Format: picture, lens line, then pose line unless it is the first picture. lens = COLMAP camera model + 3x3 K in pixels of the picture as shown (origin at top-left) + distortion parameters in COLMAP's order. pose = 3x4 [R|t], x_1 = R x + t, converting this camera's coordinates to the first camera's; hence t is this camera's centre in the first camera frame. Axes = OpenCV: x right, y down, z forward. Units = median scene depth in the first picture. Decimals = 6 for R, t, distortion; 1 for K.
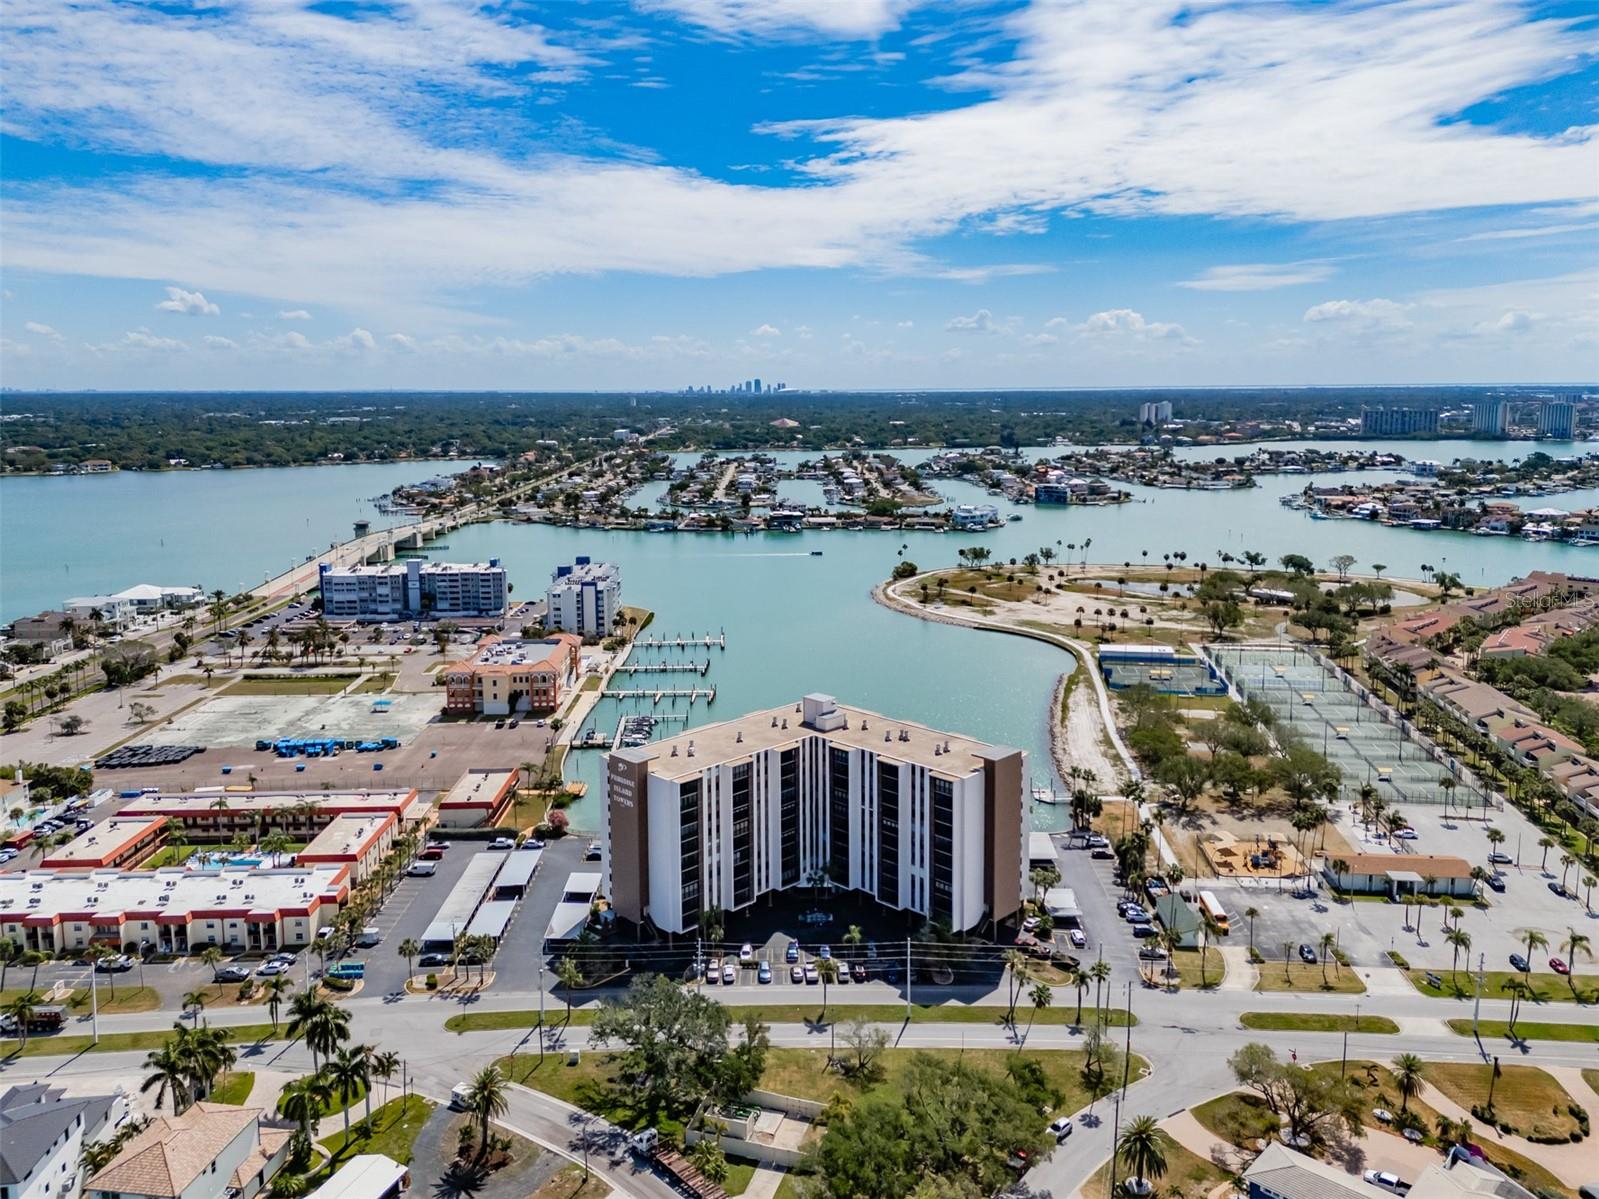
lens RADIAL K [[1189.4, 0, 794.8], [0, 1189.4, 543.3], [0, 0, 1]] dist [0.109133, -0.170065]
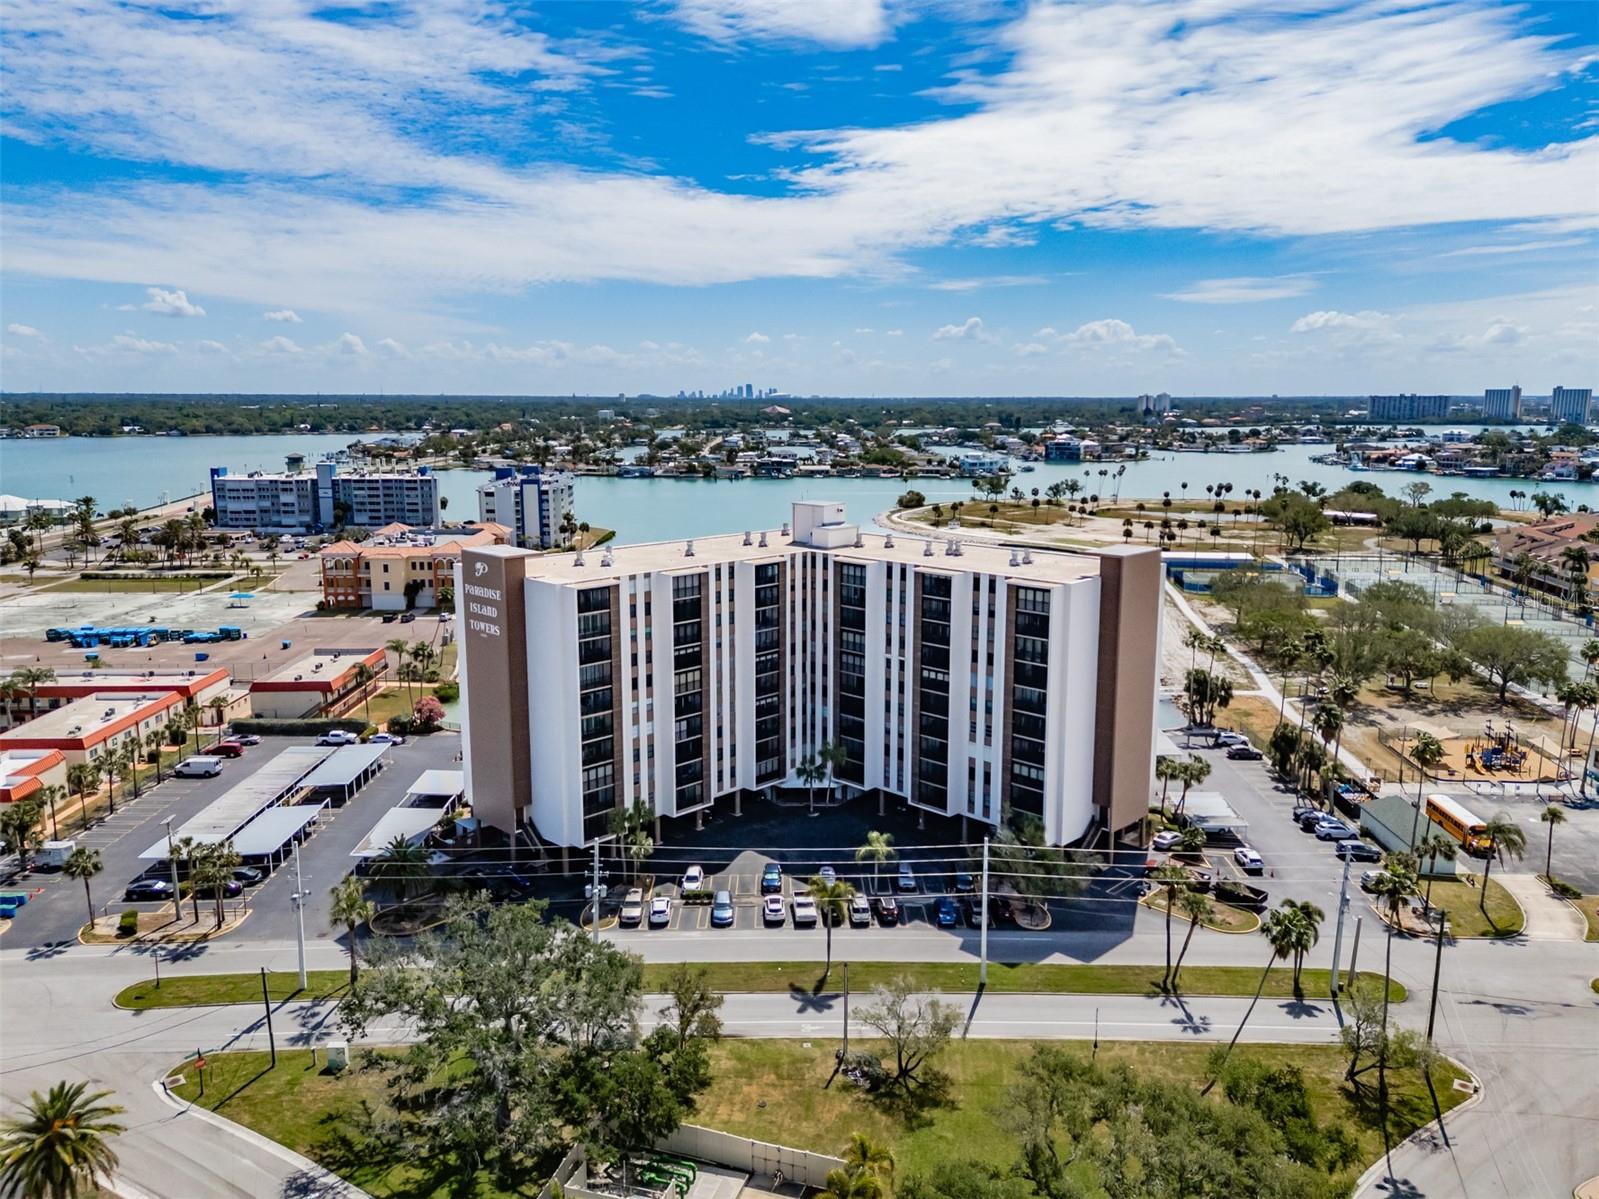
lens RADIAL K [[1151.4, 0, 799.0], [0, 1151.4, 600.9], [0, 0, 1]] dist [0.088132, -0.096008]
pose [[0.999911, 0.006245, 0.011831, 0.002583], [-0.006660, 0.999352, 0.035374, 0.120088], [-0.011602, -0.035450, 0.999304, 0.285956]]
